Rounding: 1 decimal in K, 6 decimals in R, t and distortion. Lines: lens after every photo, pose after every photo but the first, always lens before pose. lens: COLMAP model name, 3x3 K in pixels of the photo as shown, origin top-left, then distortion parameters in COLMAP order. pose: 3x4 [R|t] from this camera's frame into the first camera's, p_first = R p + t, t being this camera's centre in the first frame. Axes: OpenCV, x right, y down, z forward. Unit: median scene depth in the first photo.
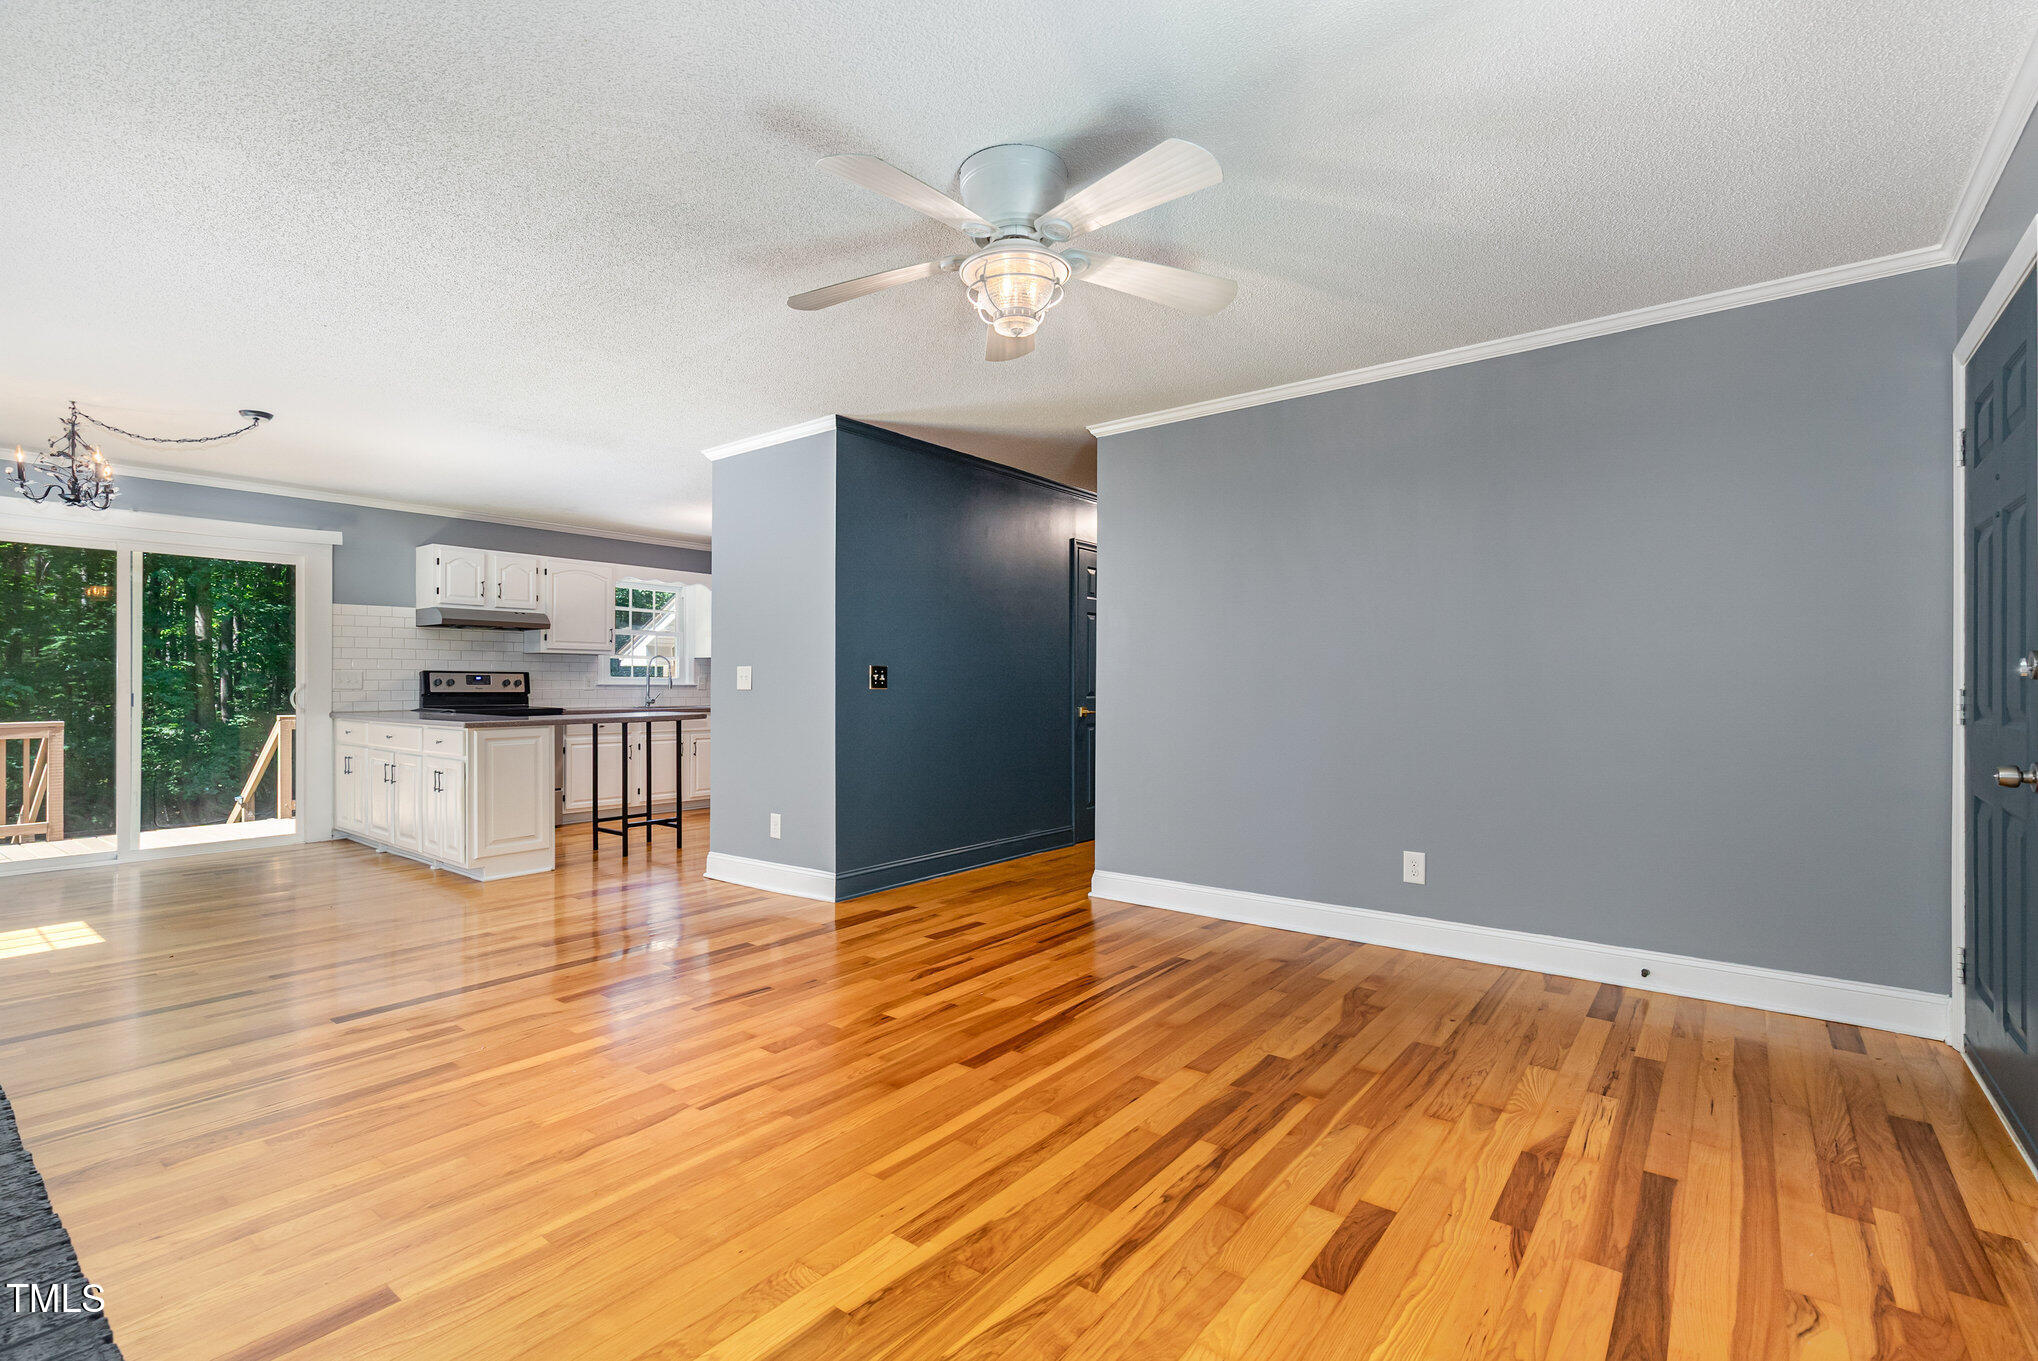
lens RADIAL K [[922.9, 0, 1019.0], [0, 922.9, 680.5], [0, 0, 1]] dist [0.010764, -0.001707]
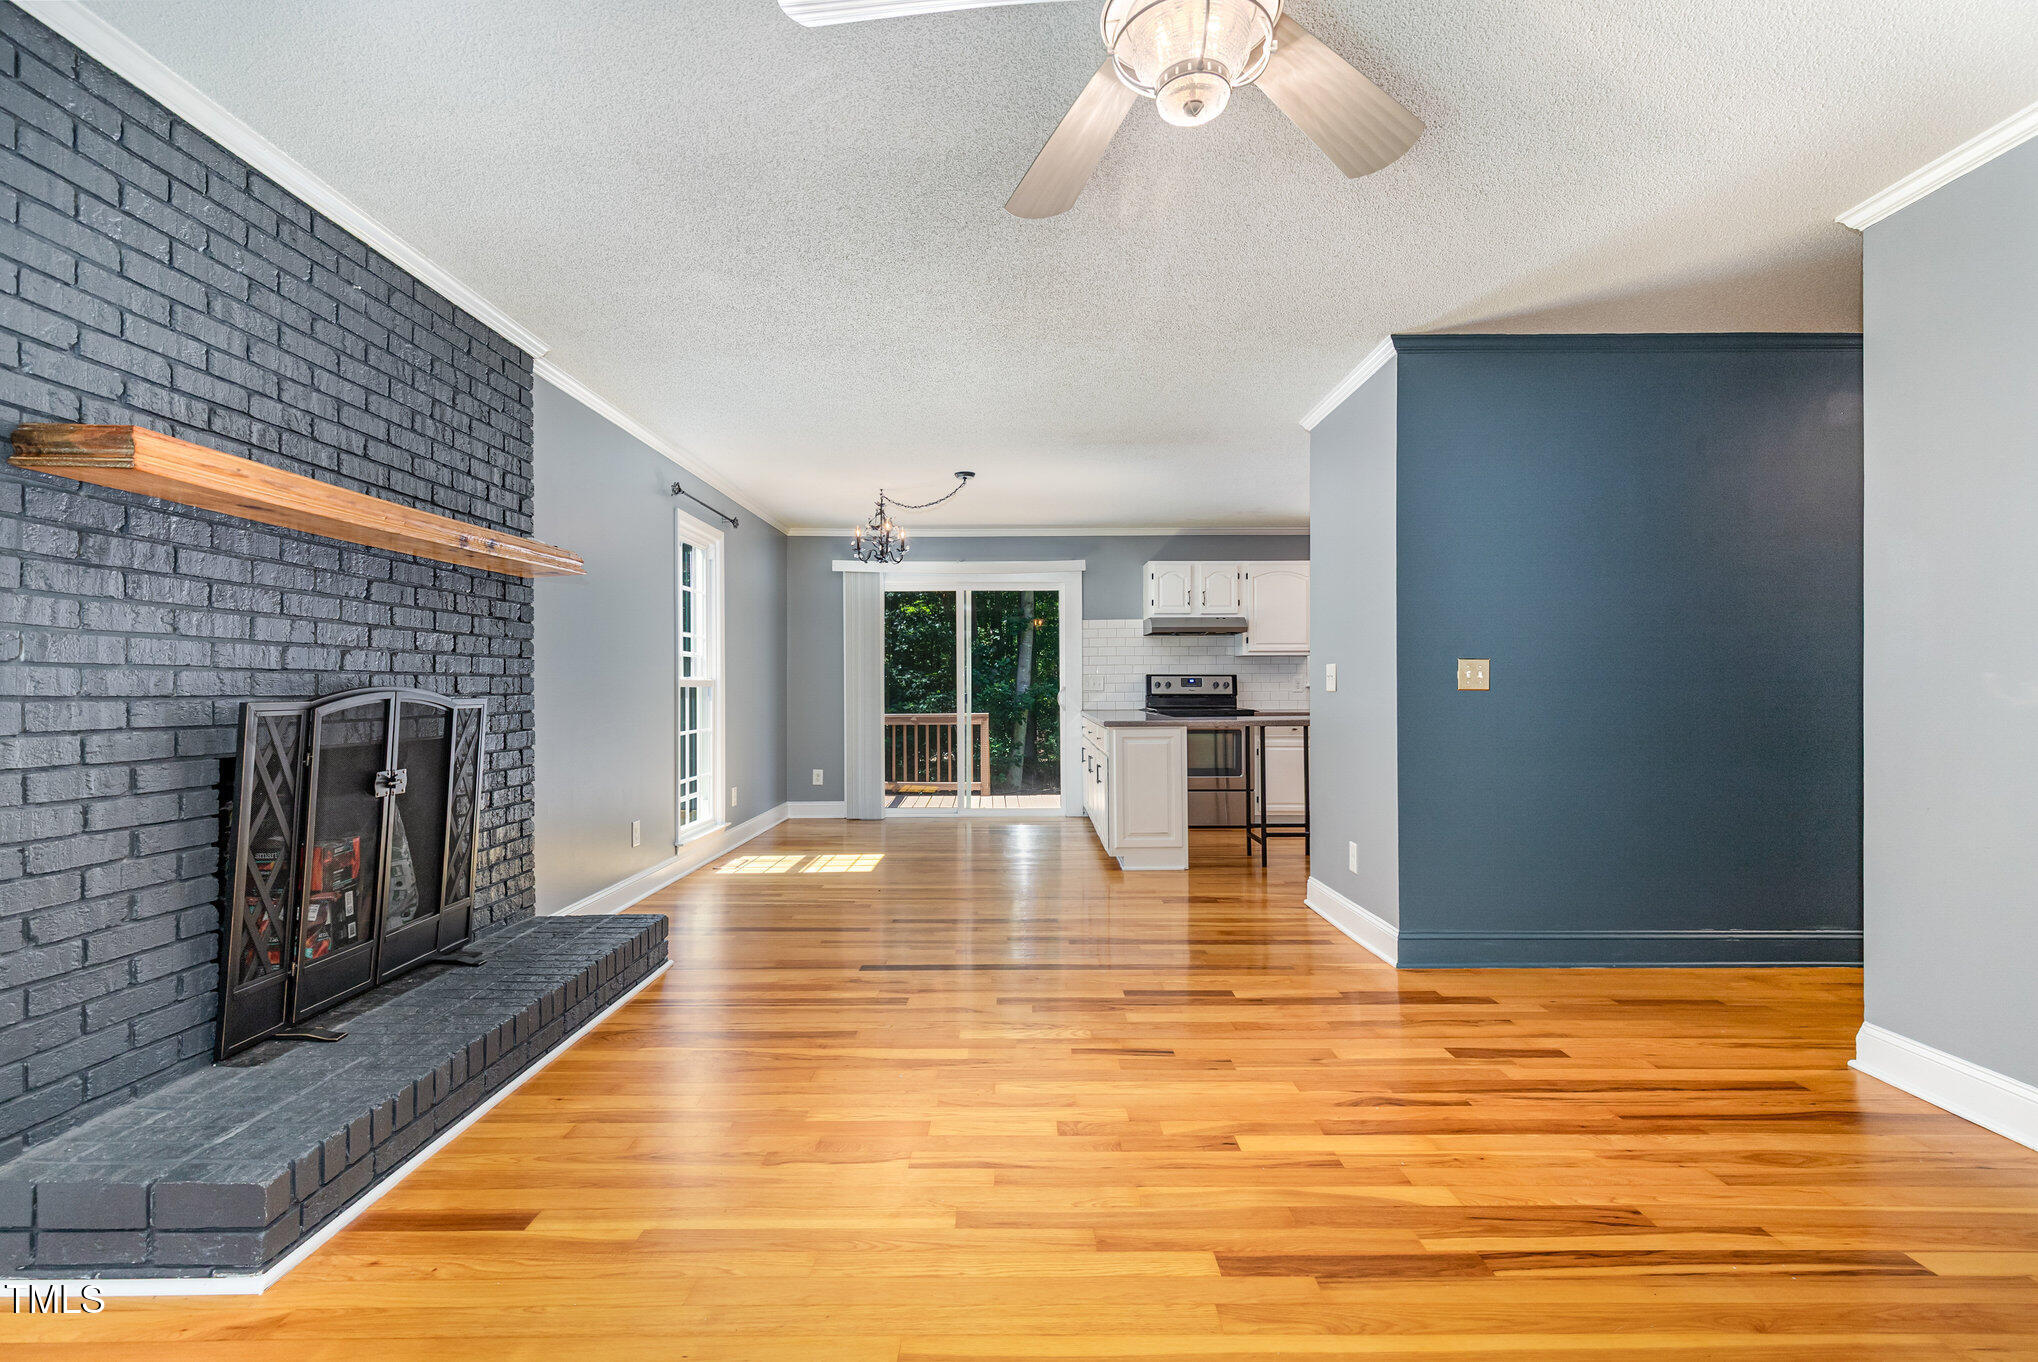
lens RADIAL K [[922.9, 0, 1019.0], [0, 922.9, 681.0], [0, 0, 1]] dist [0.010764, -0.001707]
pose [[0.619435, -0.008923, -0.784997, 0.208221], [0.007551, 0.999957, -0.005408, 0.003166], [0.785011, -0.002578, 0.619476, 0.269145]]
